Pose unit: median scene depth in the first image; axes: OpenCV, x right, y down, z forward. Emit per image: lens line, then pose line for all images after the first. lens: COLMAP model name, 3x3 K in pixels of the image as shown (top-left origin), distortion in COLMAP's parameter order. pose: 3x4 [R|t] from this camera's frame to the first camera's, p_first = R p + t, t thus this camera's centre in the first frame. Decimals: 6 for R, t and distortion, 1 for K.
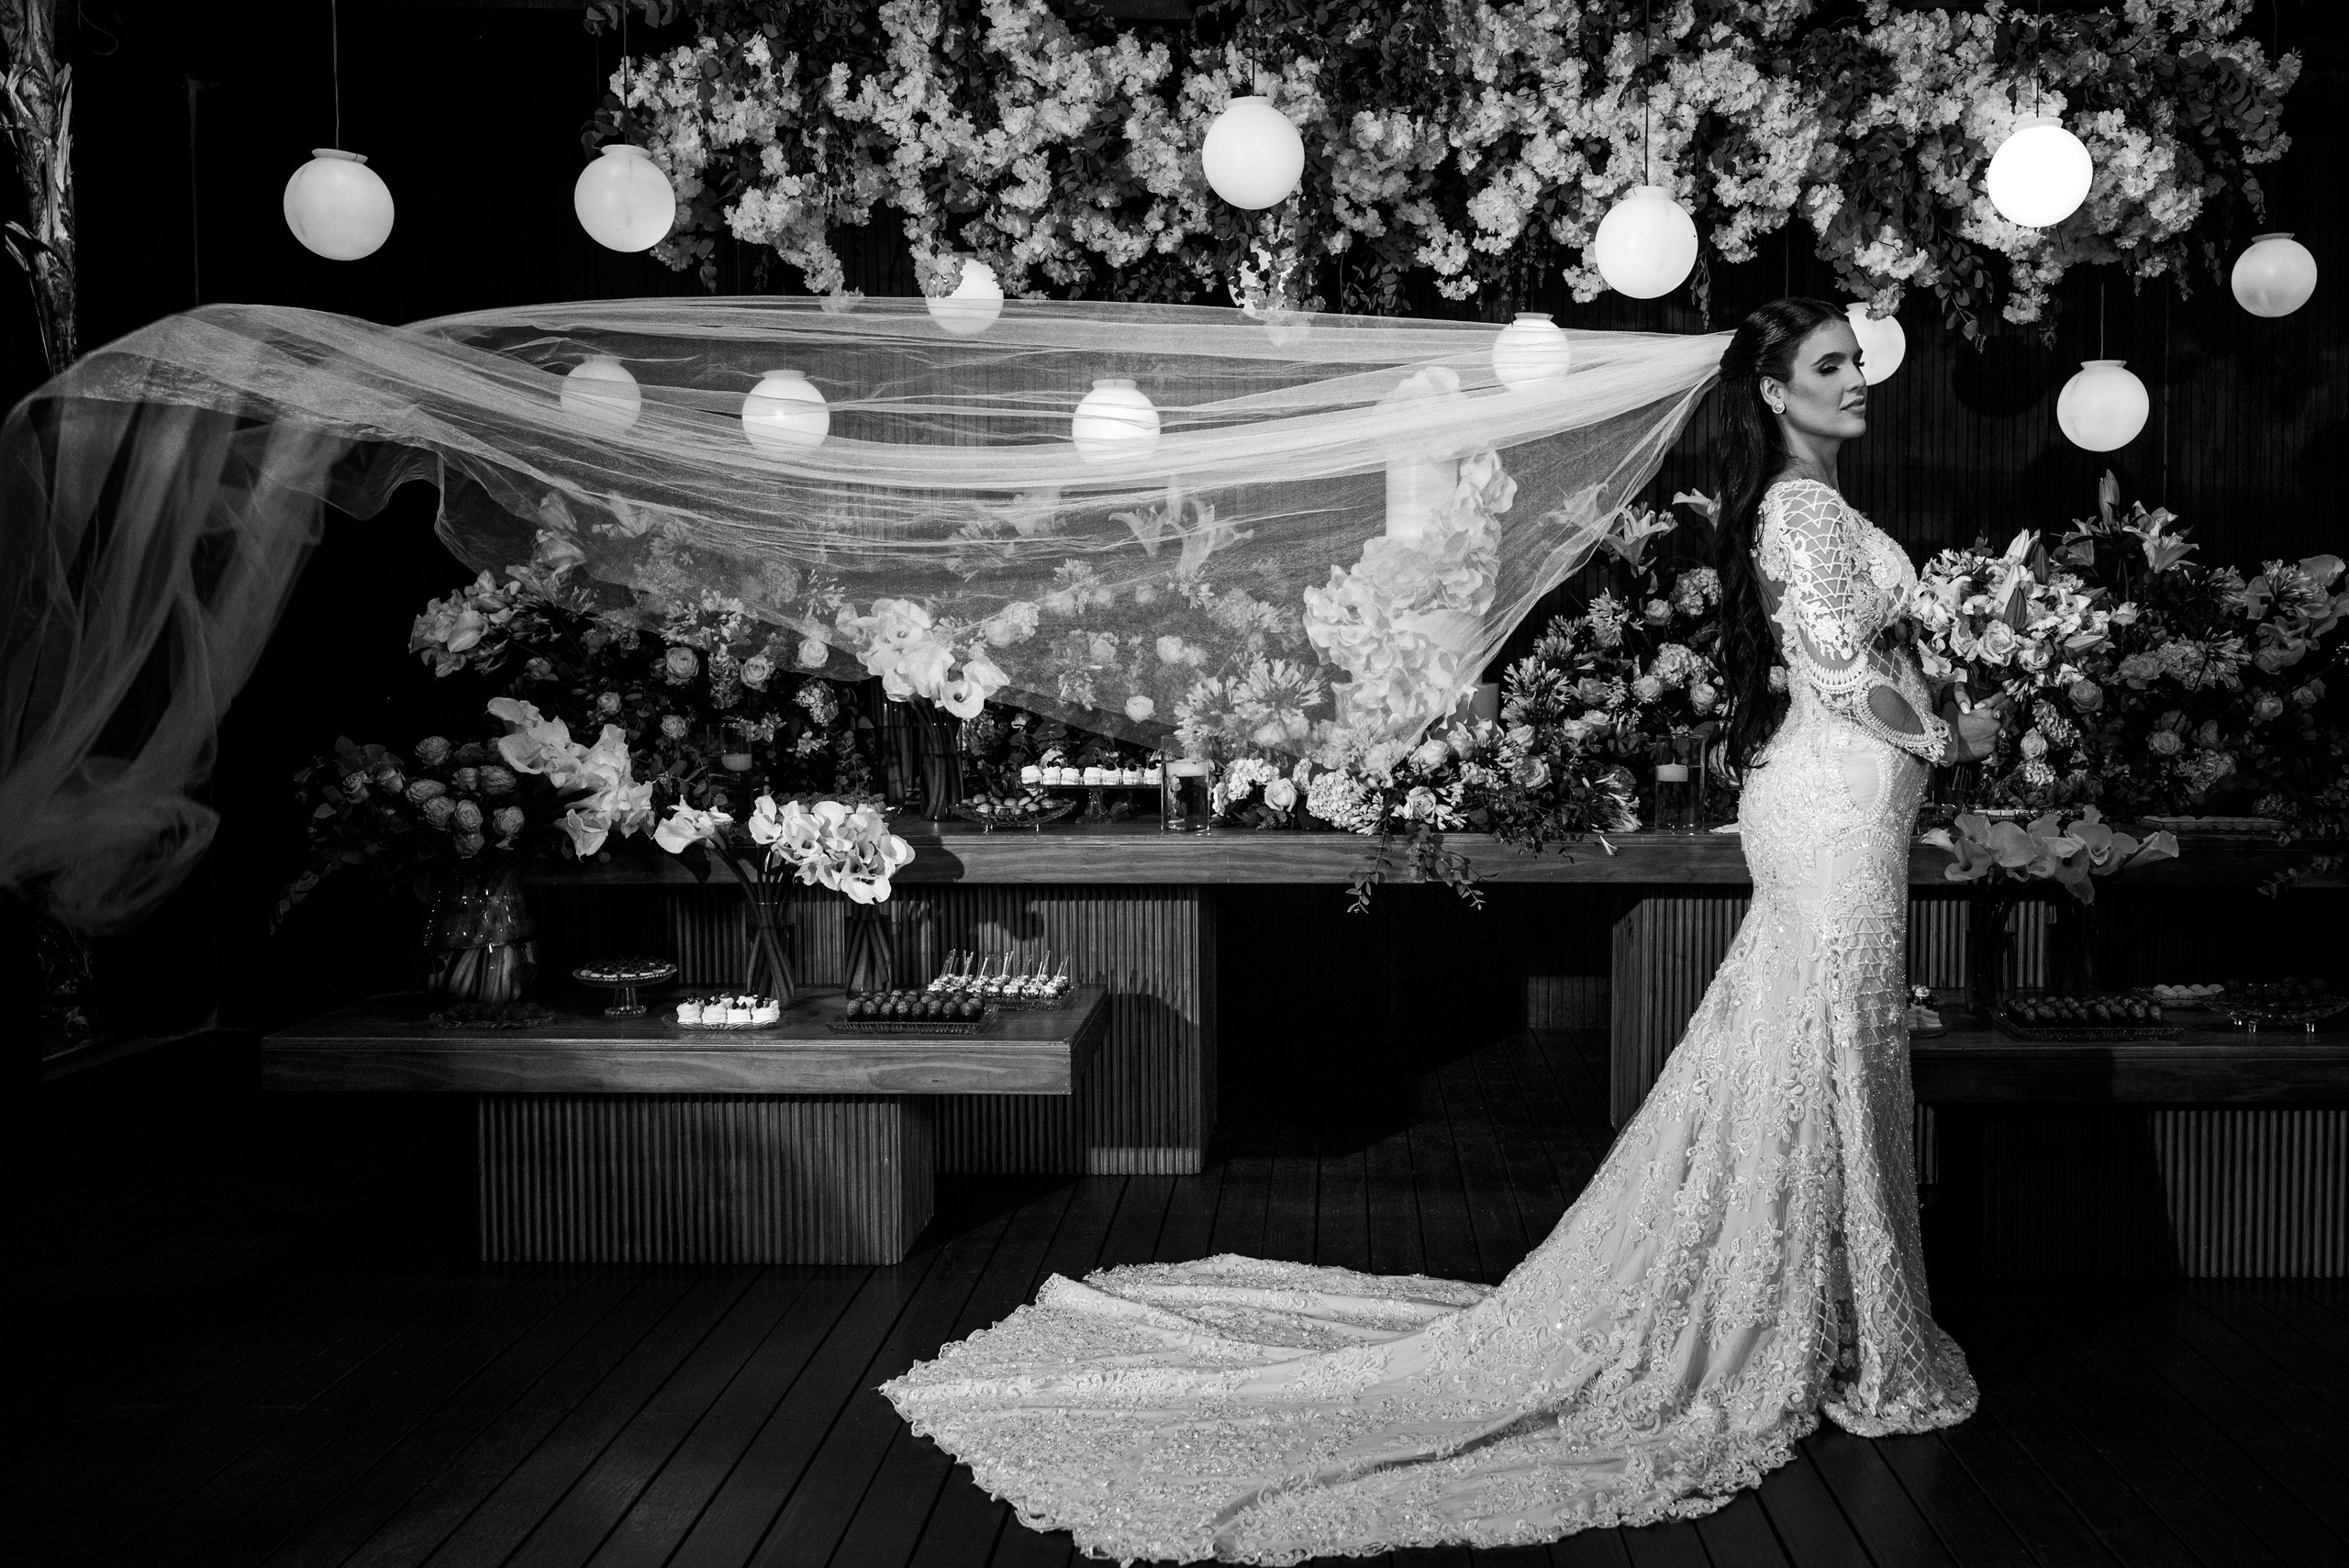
lens RADIAL K [[1962.1, 0, 1314.5], [0, 1962.1, 737.4], [0, 0, 1]] dist [-0.000206, -0.000153]
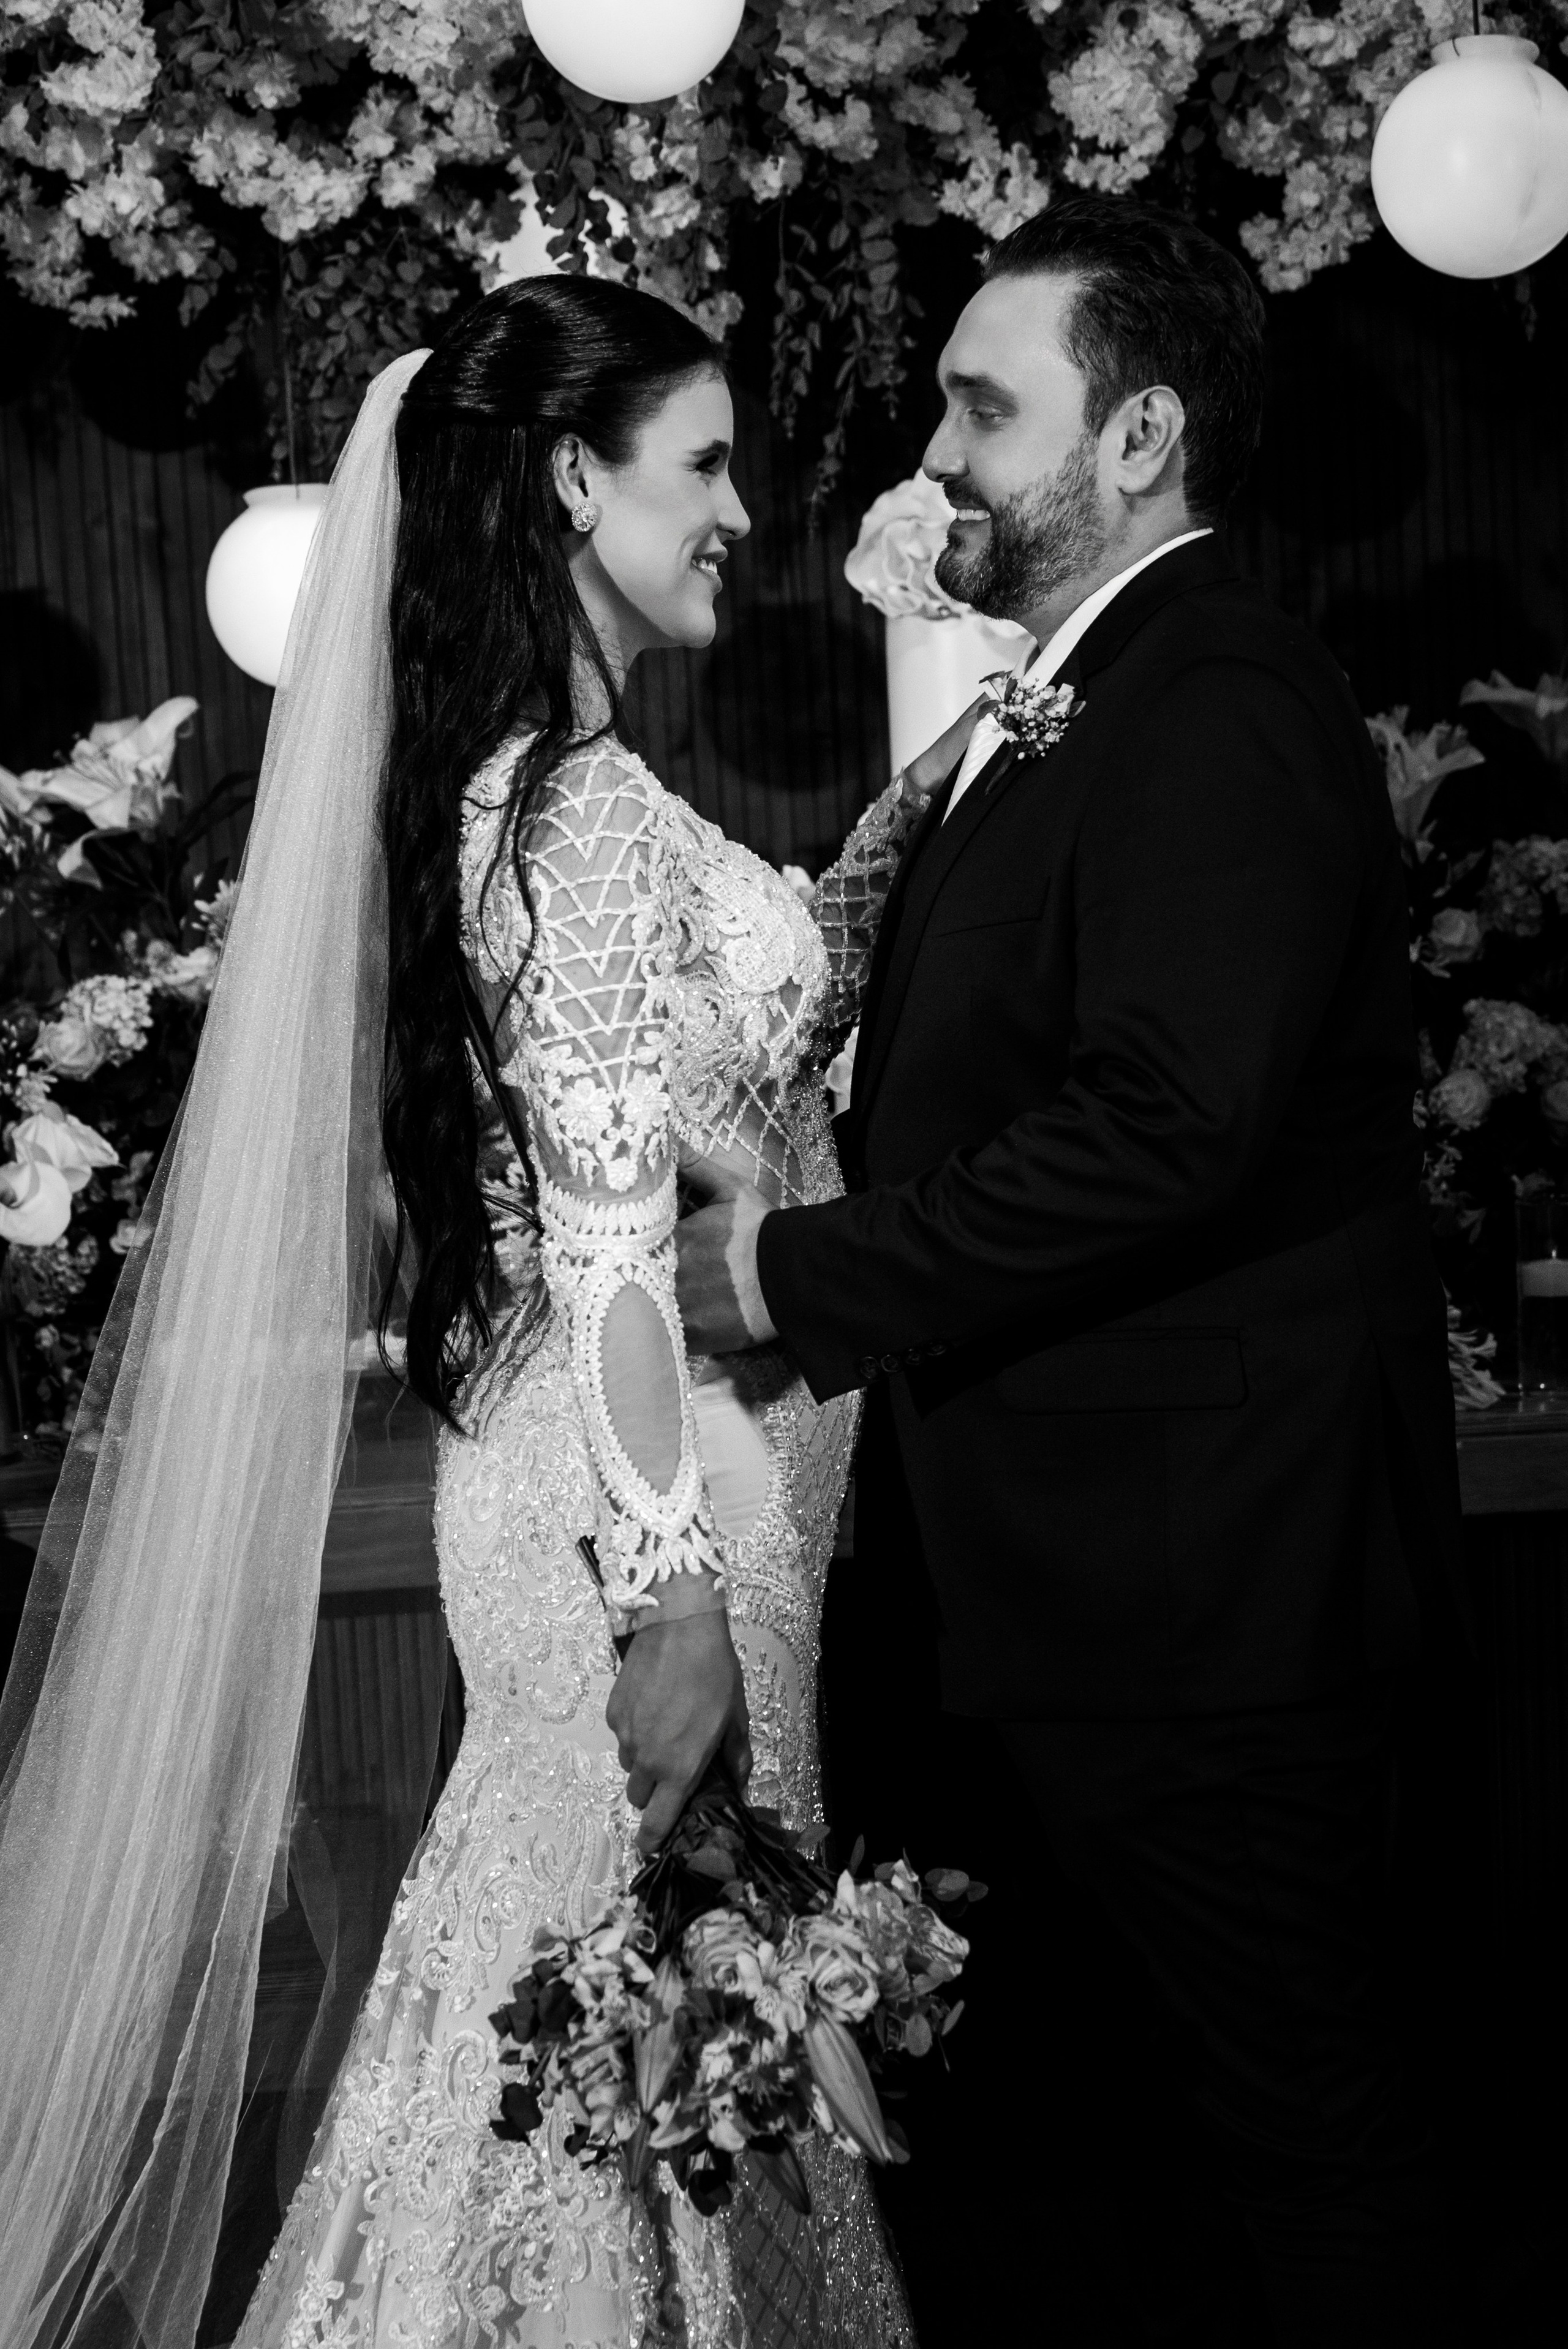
lens RADIAL K [[3742.5, 0, 871.2], [0, 3742.5, 1242.0], [0, 0, 1]] dist [0.007284, -0.018685]
pose [[0.991285, -0.055817, 0.119326, -0.087149], [0.052503, 0.998147, 0.030741, -0.026247], [-0.120821, -0.024208, 0.992379, 0.112171]]
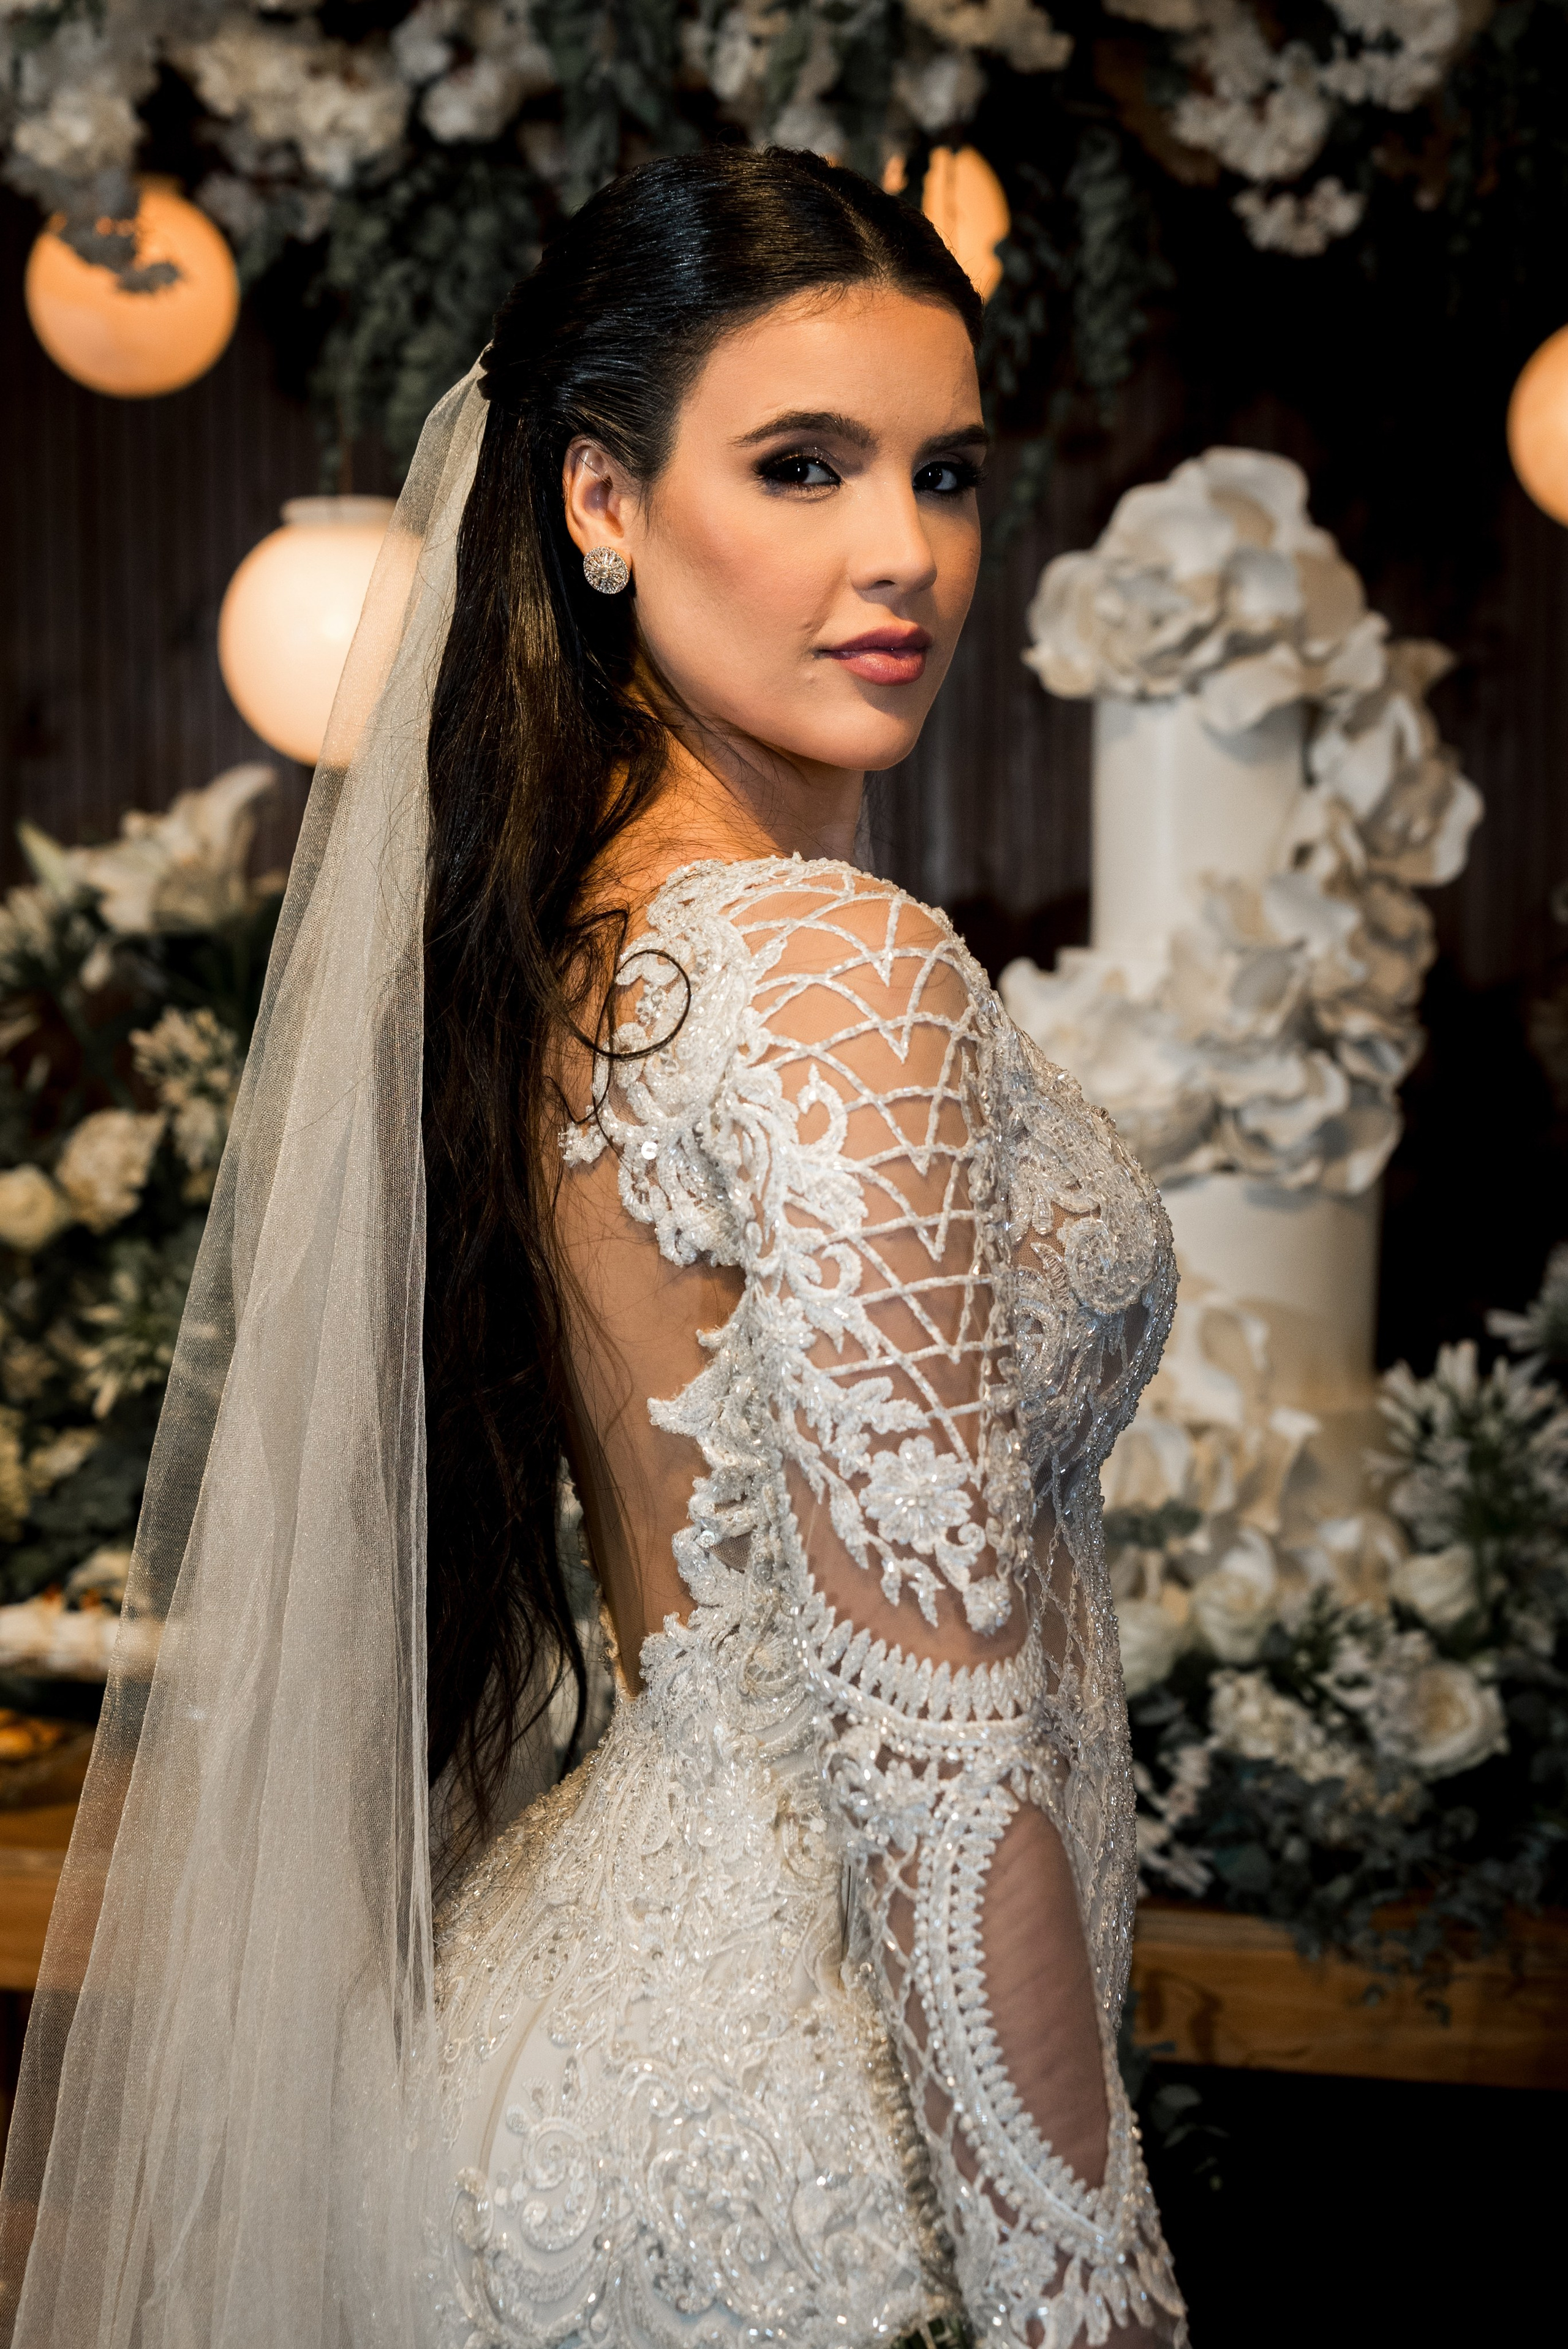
lens RADIAL K [[3718.9, 0, 871.8], [0, 3718.9, 1140.2], [0, 0, 1]] dist [-0.002597, 0.062574]
pose [[0.983786, 0.018023, -0.178440, 0.121548], [-0.020090, 0.999750, -0.009785, -0.065644], [0.178219, 0.013211, 0.983902, 0.375750]]
